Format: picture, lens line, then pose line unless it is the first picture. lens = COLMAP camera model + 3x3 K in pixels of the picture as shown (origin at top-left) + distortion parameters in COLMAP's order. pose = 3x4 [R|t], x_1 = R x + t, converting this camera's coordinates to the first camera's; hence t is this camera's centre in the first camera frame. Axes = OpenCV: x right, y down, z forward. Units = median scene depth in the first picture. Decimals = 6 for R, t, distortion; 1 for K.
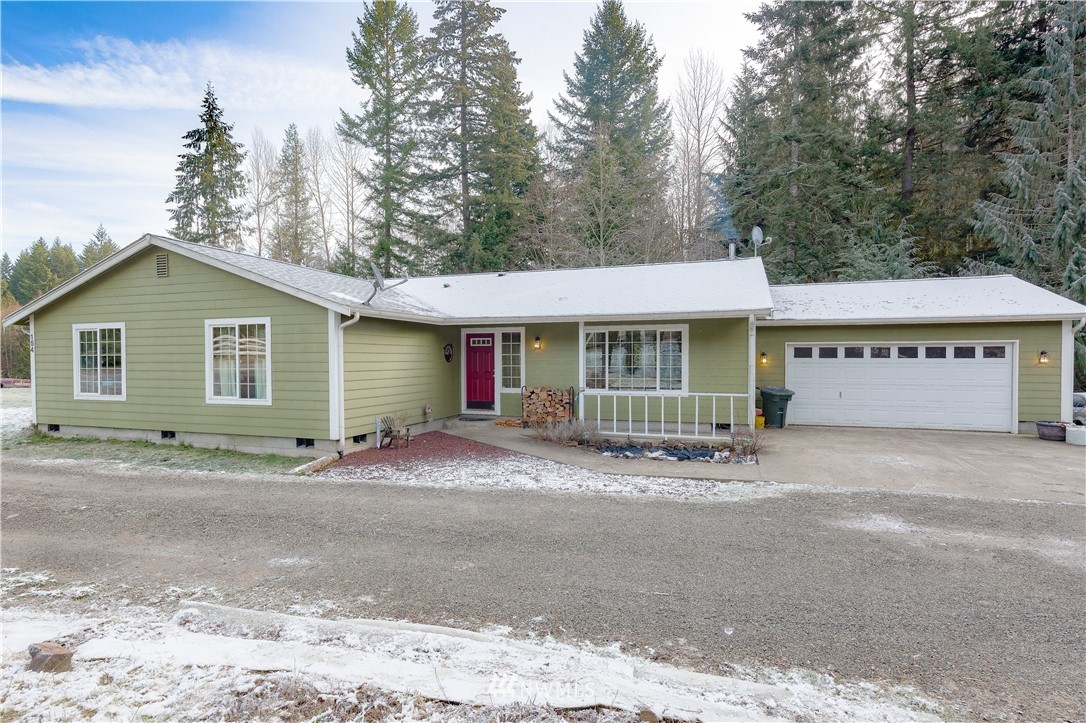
lens RADIAL K [[545.0, 0, 543.0], [0, 545.0, 361.5], [0, 0, 1]] dist [-0.002075, -0.000644]
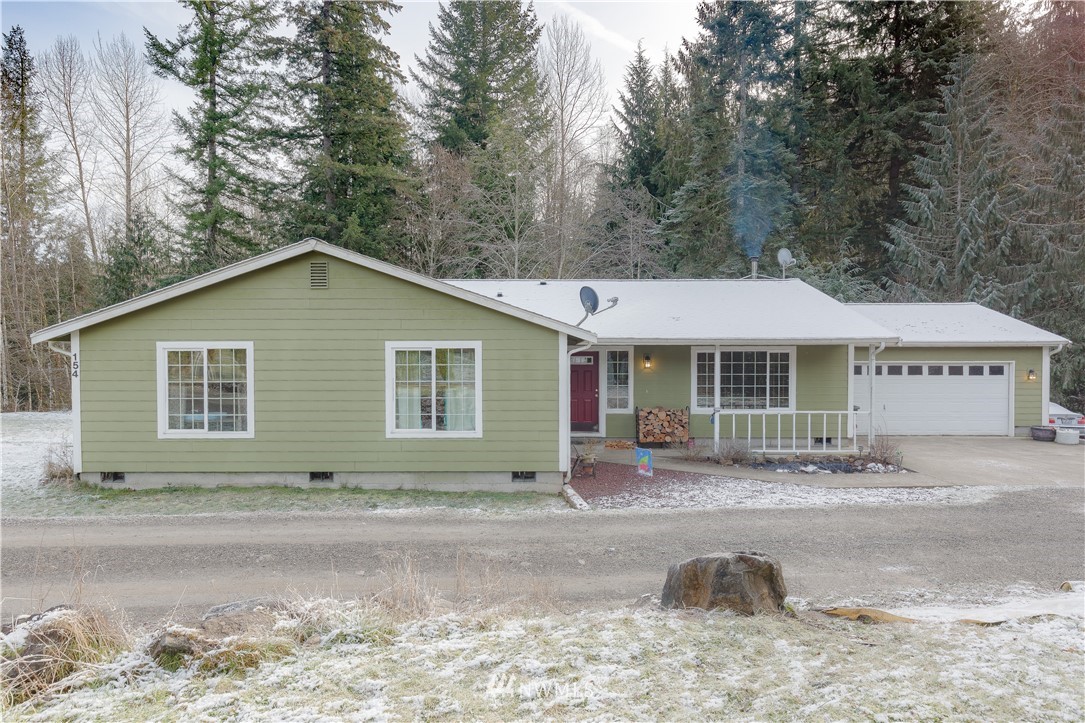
lens RADIAL K [[648.4, 0, 542.5], [0, 648.4, 361.5], [0, 0, 1]] dist [0.000617, -0.001746]
pose [[0.946863, -0.000385, 0.321637, -0.617746], [0.000423, 1.000000, -0.000048, -0.038624], [-0.321637, 0.000182, 0.946863, -0.051977]]
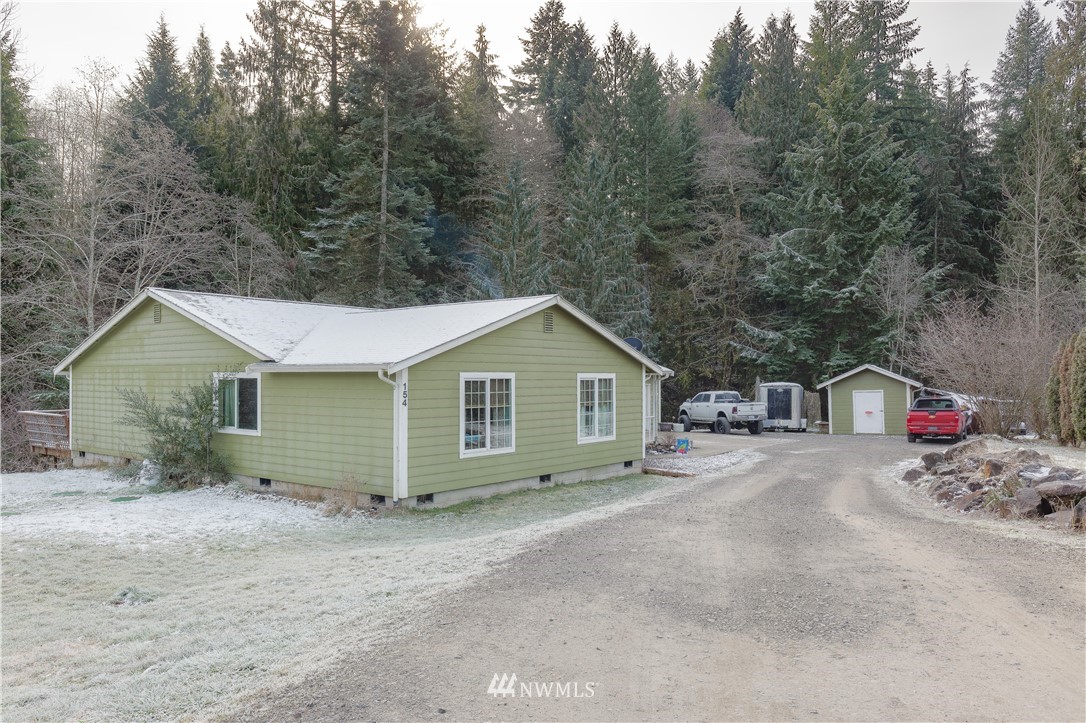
lens RADIAL K [[783.1, 0, 543.0], [0, 783.1, 361.5], [0, 0, 1]] dist [0.000398, 0.000396]
pose [[0.312514, 0.027563, 0.949513, -1.947051], [0.015493, 0.999298, -0.034107, -0.039393], [-0.949787, 0.025370, 0.311868, 0.462503]]
